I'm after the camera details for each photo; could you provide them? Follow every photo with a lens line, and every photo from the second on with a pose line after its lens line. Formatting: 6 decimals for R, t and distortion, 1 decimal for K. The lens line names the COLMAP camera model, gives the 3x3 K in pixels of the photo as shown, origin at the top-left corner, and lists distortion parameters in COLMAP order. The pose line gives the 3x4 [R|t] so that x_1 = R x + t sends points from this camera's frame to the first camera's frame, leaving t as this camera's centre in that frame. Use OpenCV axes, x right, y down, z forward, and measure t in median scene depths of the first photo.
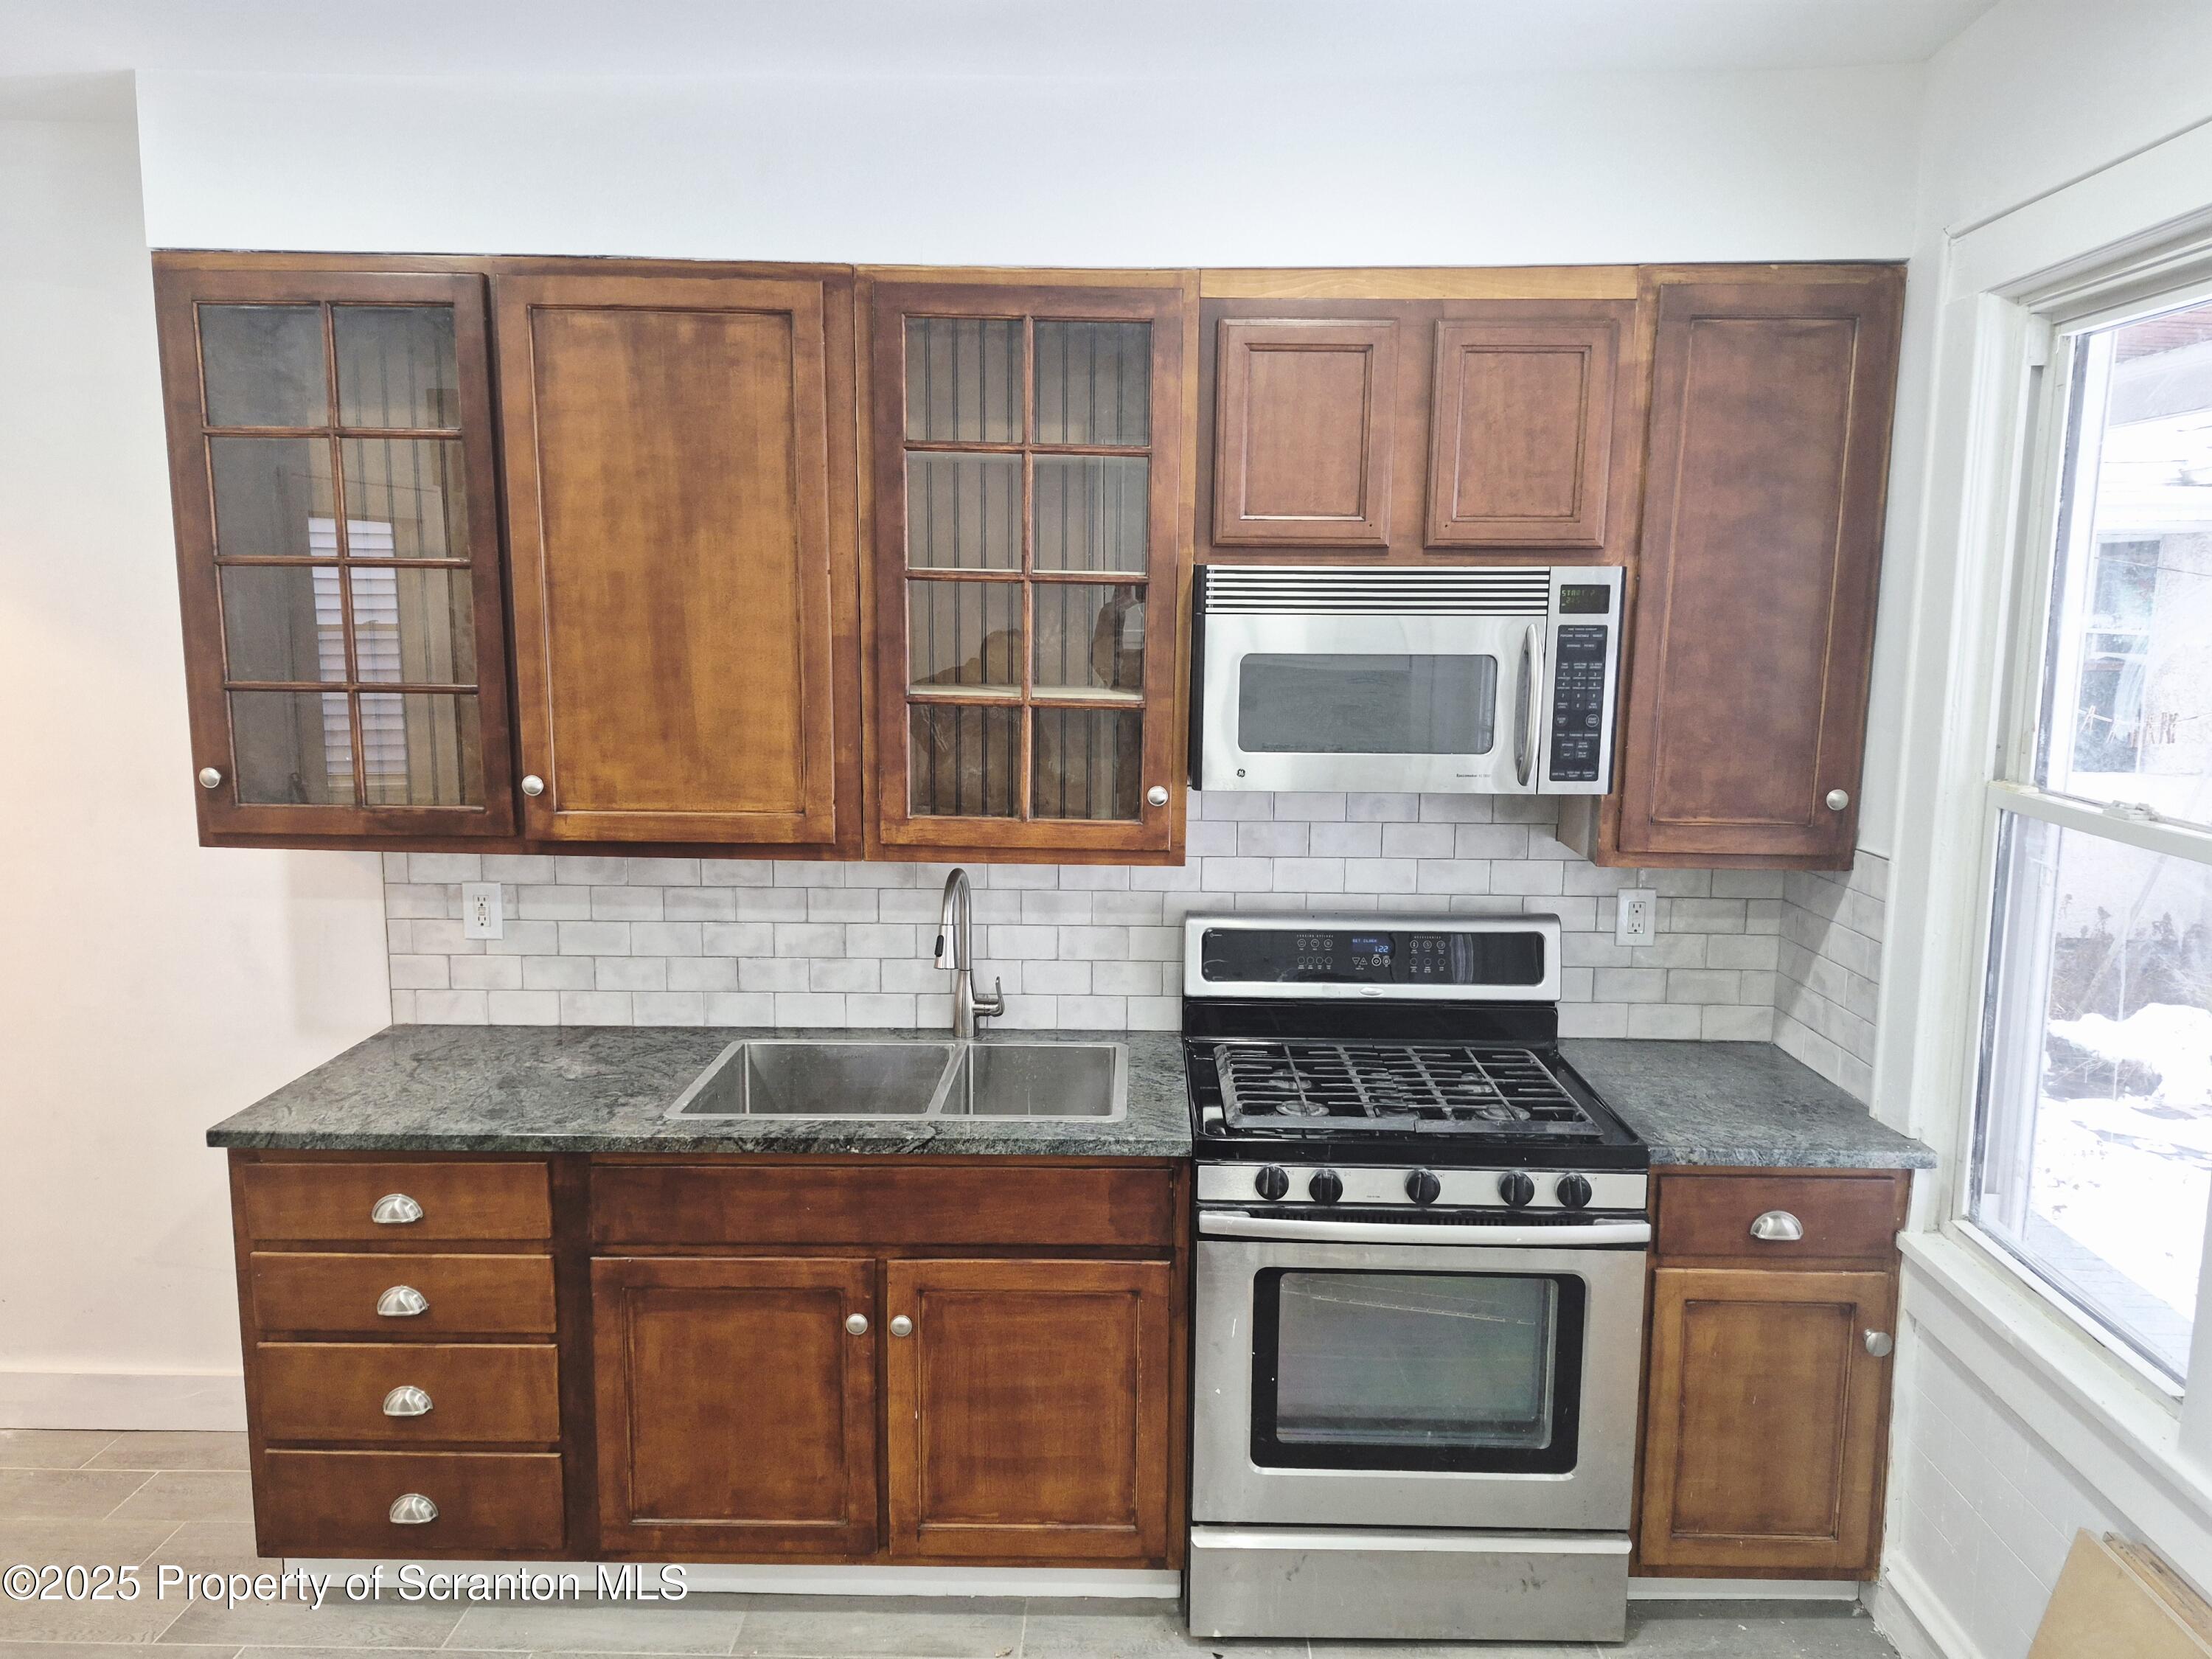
lens RADIAL K [[1585.5, 0, 1117.9], [0, 1585.5, 826.9], [0, 0, 1]] dist [0.083092, -0.127998]
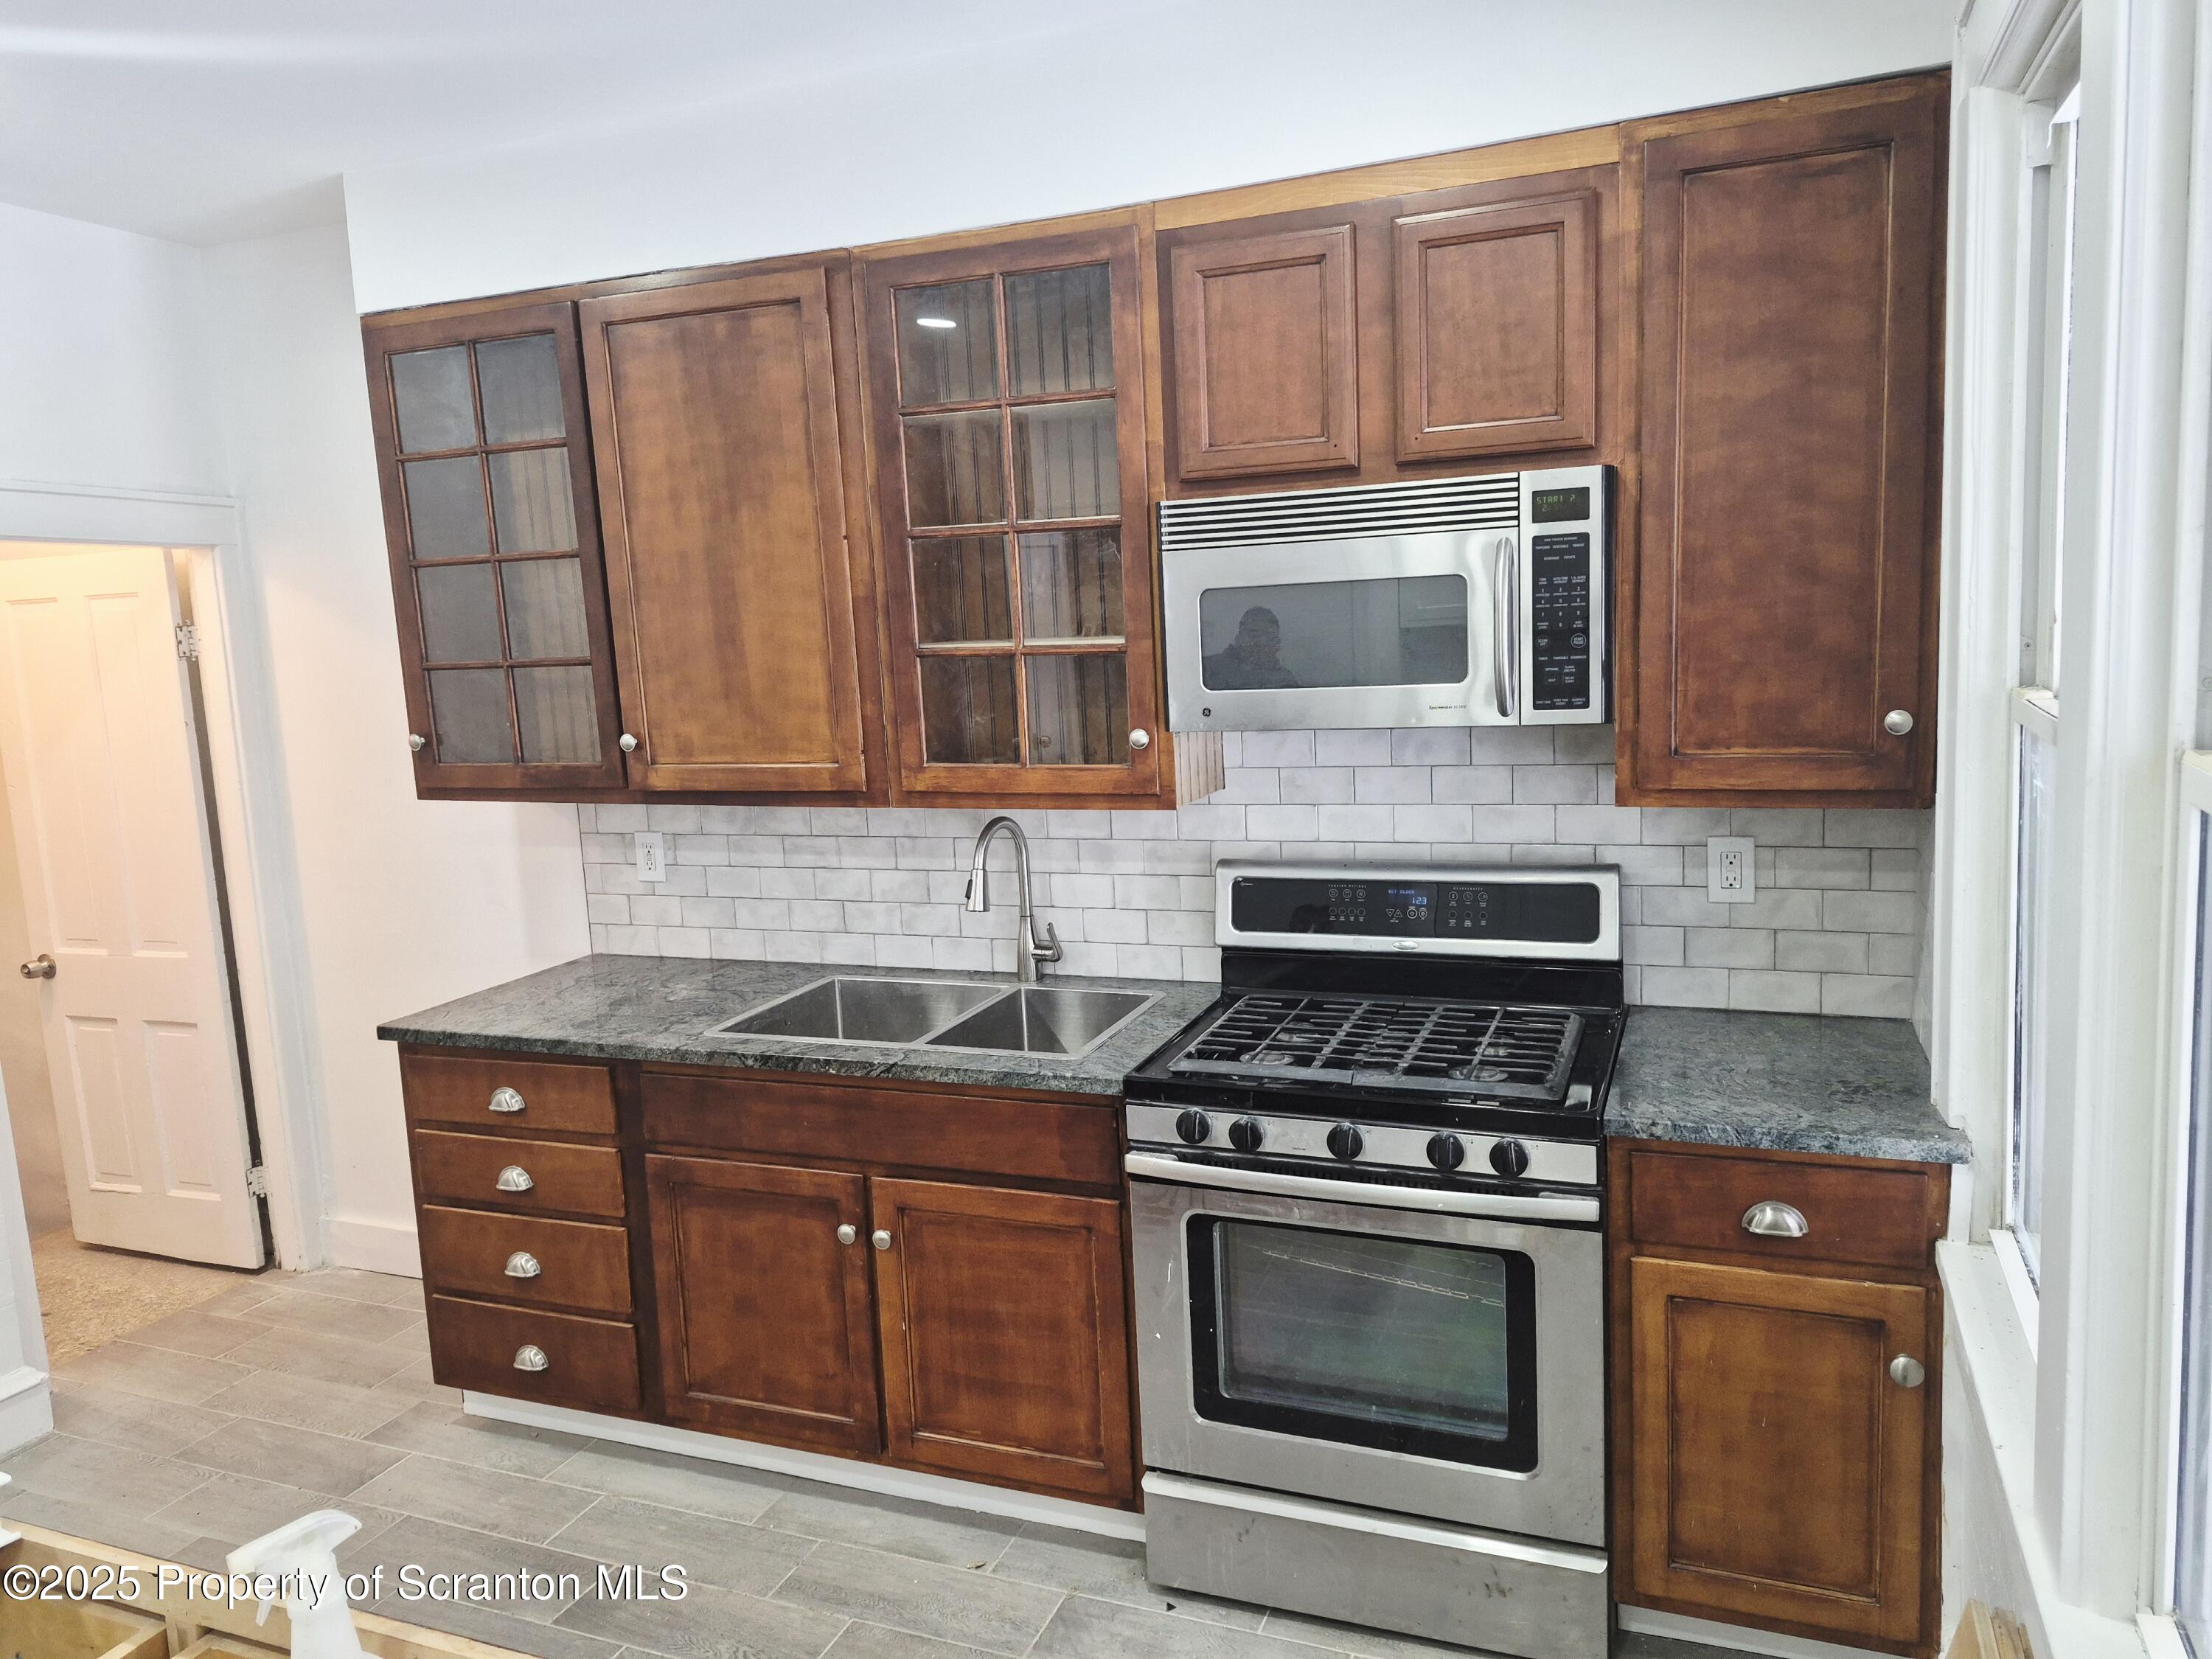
lens RADIAL K [[1585.5, 0, 1117.9], [0, 1585.5, 826.9], [0, 0, 1]] dist [0.083092, -0.127998]
pose [[0.925385, -0.004050, -0.379008, 0.400561], [0.003889, 0.999992, -0.001189, 0.038039], [0.379009, -0.000374, 0.925393, 0.074199]]
